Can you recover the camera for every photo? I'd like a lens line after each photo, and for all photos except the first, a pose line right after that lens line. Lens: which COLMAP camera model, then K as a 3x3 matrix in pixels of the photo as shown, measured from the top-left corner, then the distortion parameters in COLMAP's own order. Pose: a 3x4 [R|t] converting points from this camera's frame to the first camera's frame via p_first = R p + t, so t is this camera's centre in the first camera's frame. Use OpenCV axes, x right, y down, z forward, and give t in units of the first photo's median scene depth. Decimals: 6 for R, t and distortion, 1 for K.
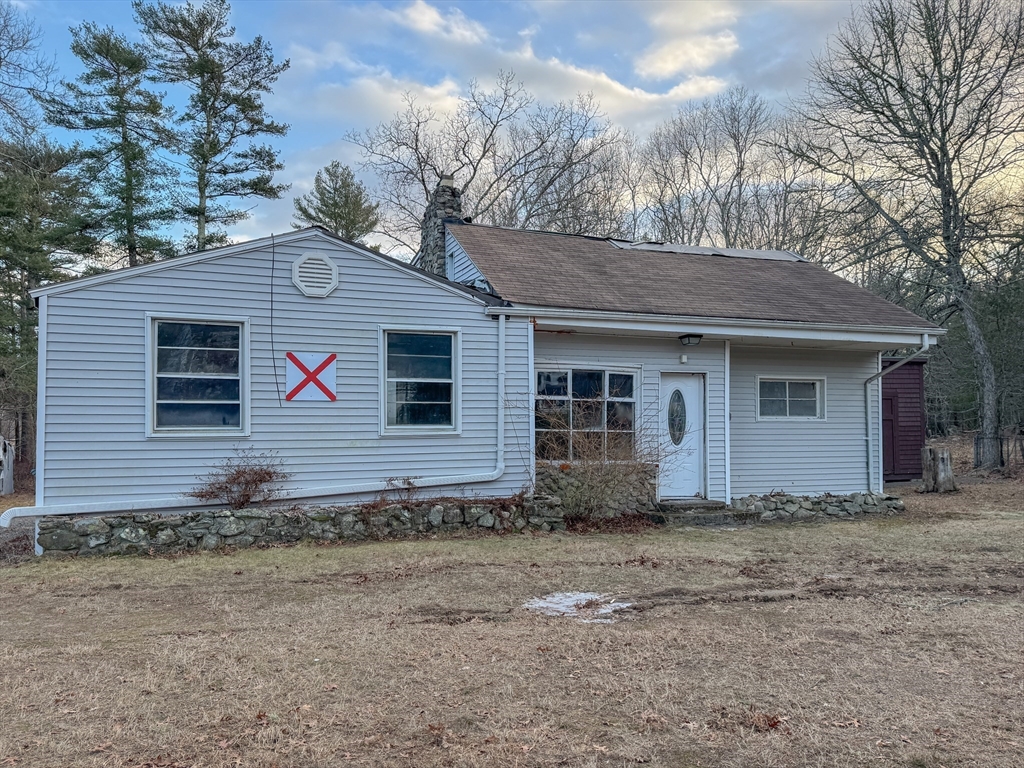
lens RADIAL K [[723.1, 0, 512.0], [0, 723.1, 384.0], [0, 0, 1]] dist [0.003505, 0.001475]
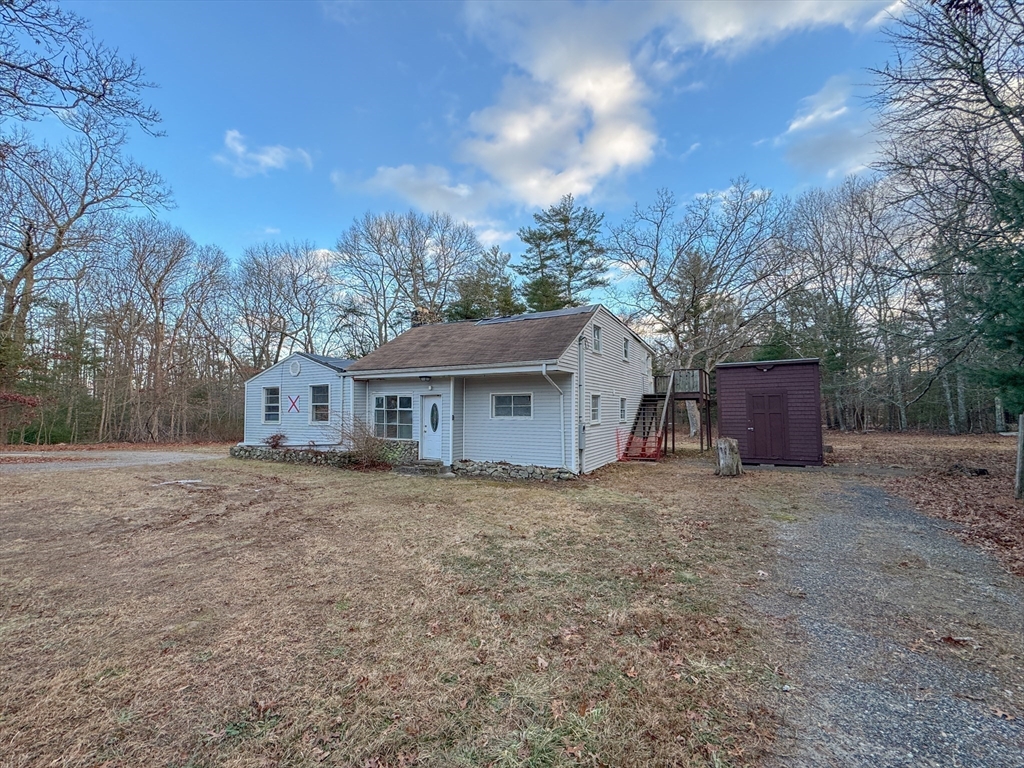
lens RADIAL K [[406.7, 0, 512.0], [0, 406.7, 384.0], [0, 0, 1]] dist [-0.000862, -0.000133]
pose [[0.708139, -0.043413, -0.704737, 1.181855], [0.049149, 0.998718, -0.012137, -0.021663], [0.704360, -0.026042, 0.709365, 0.375931]]
